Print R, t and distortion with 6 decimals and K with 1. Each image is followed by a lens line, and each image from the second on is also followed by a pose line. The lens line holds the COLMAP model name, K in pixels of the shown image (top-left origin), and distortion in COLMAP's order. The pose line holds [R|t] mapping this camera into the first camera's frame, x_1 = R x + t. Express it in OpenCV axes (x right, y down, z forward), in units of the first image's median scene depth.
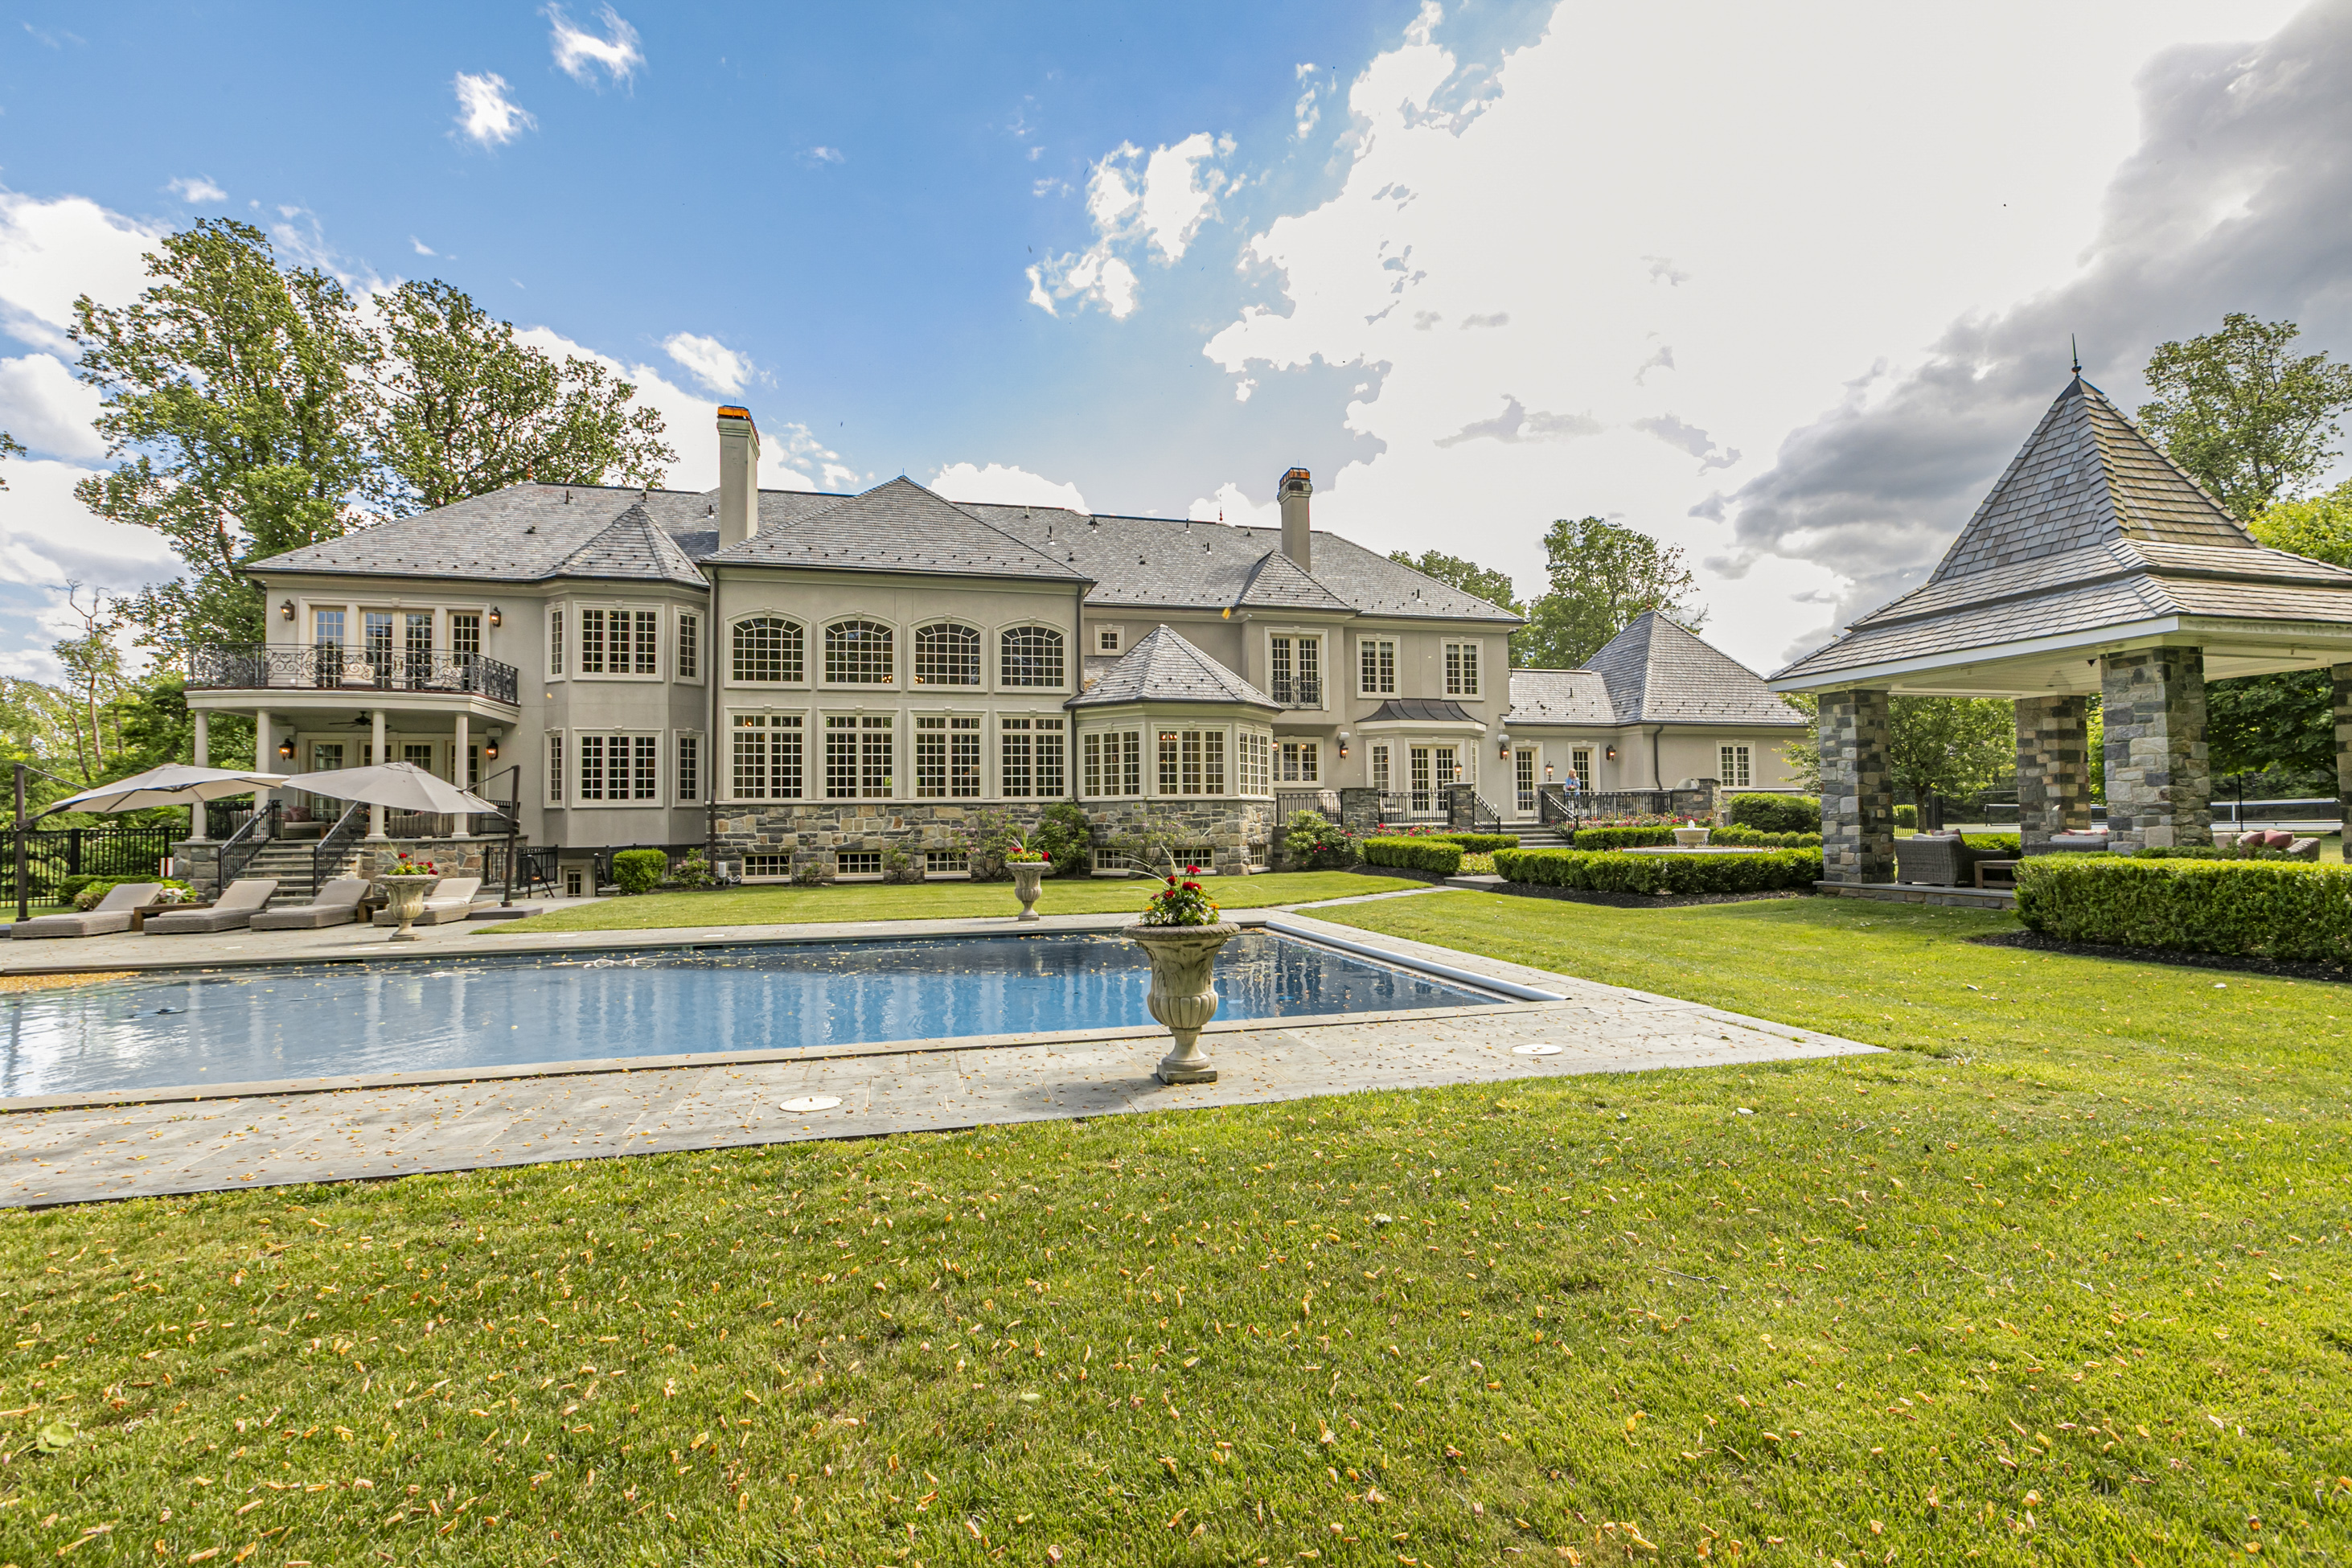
lens RADIAL K [[1052.1, 0, 1174.3], [0, 1052.1, 777.0], [0, 0, 1]] dist [0.002232, -0.000316]
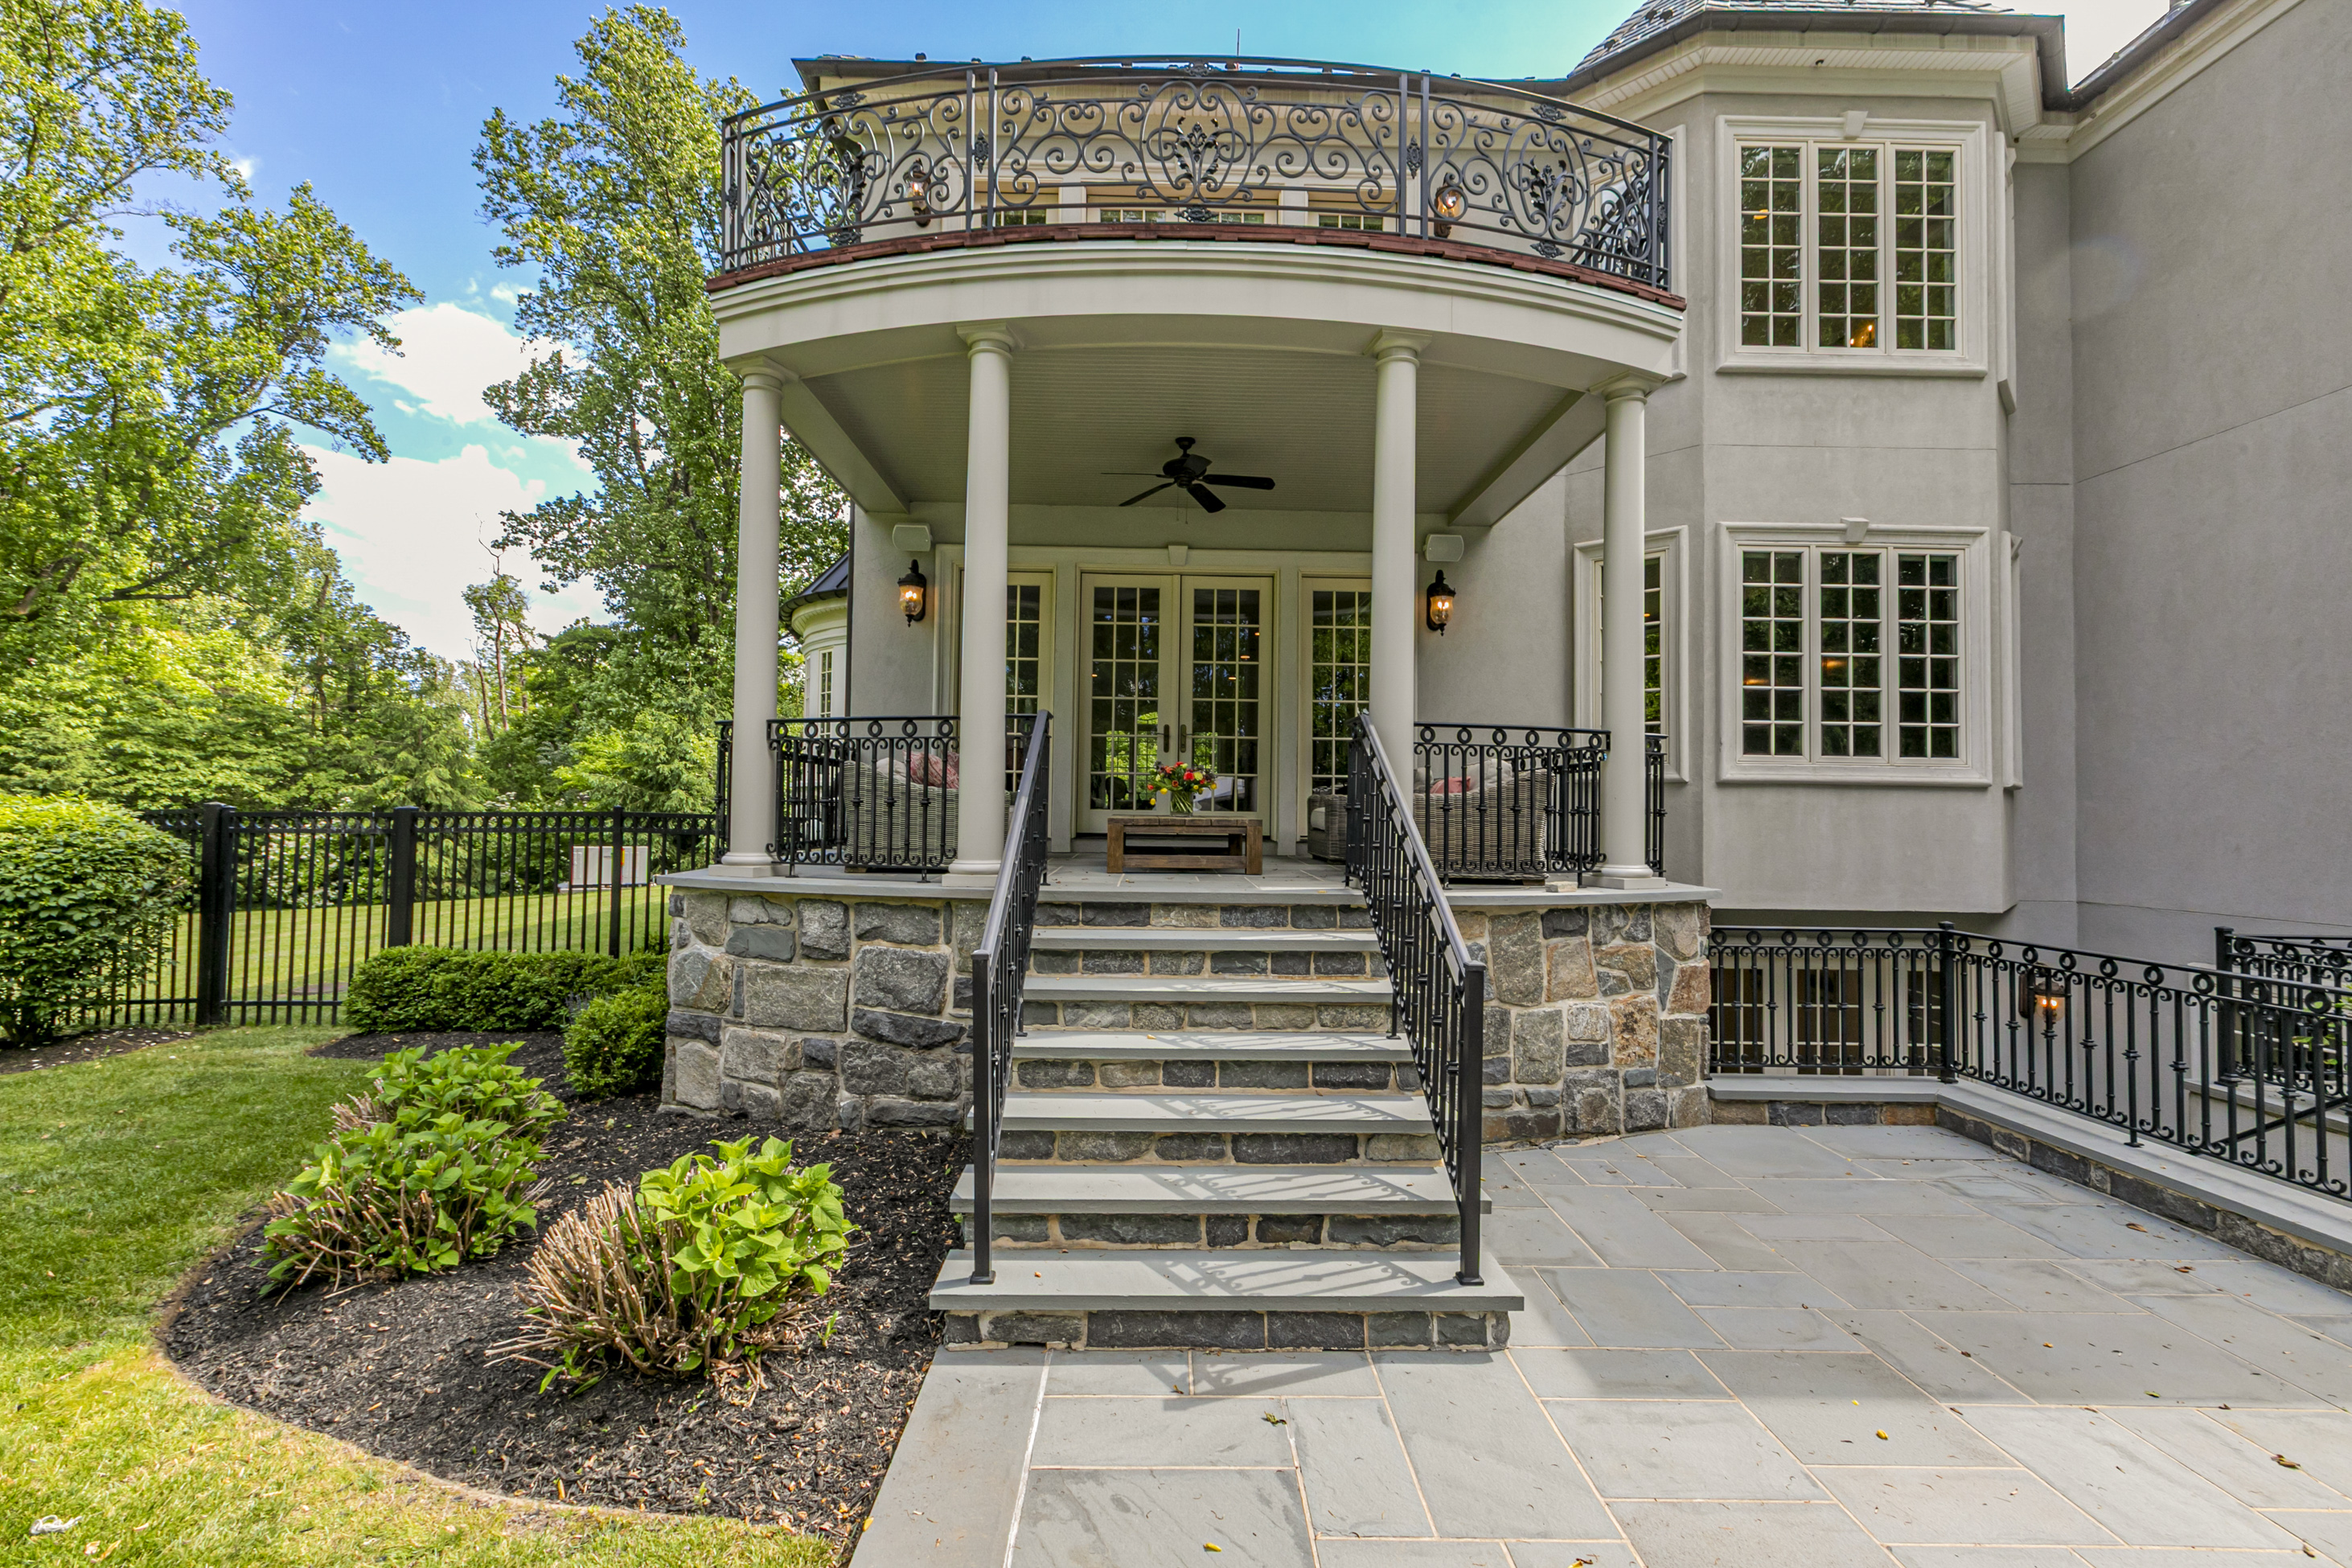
lens RADIAL K [[1052.1, 0, 1177.2], [0, 1052.1, 783.4], [0, 0, 1]] dist [0.002232, -0.000316]
pose [[0.972718, 0.020433, -0.231091, -0.479314], [-0.018819, 0.999781, 0.009187, 0.022021], [0.231228, -0.004587, 0.972889, 0.486221]]
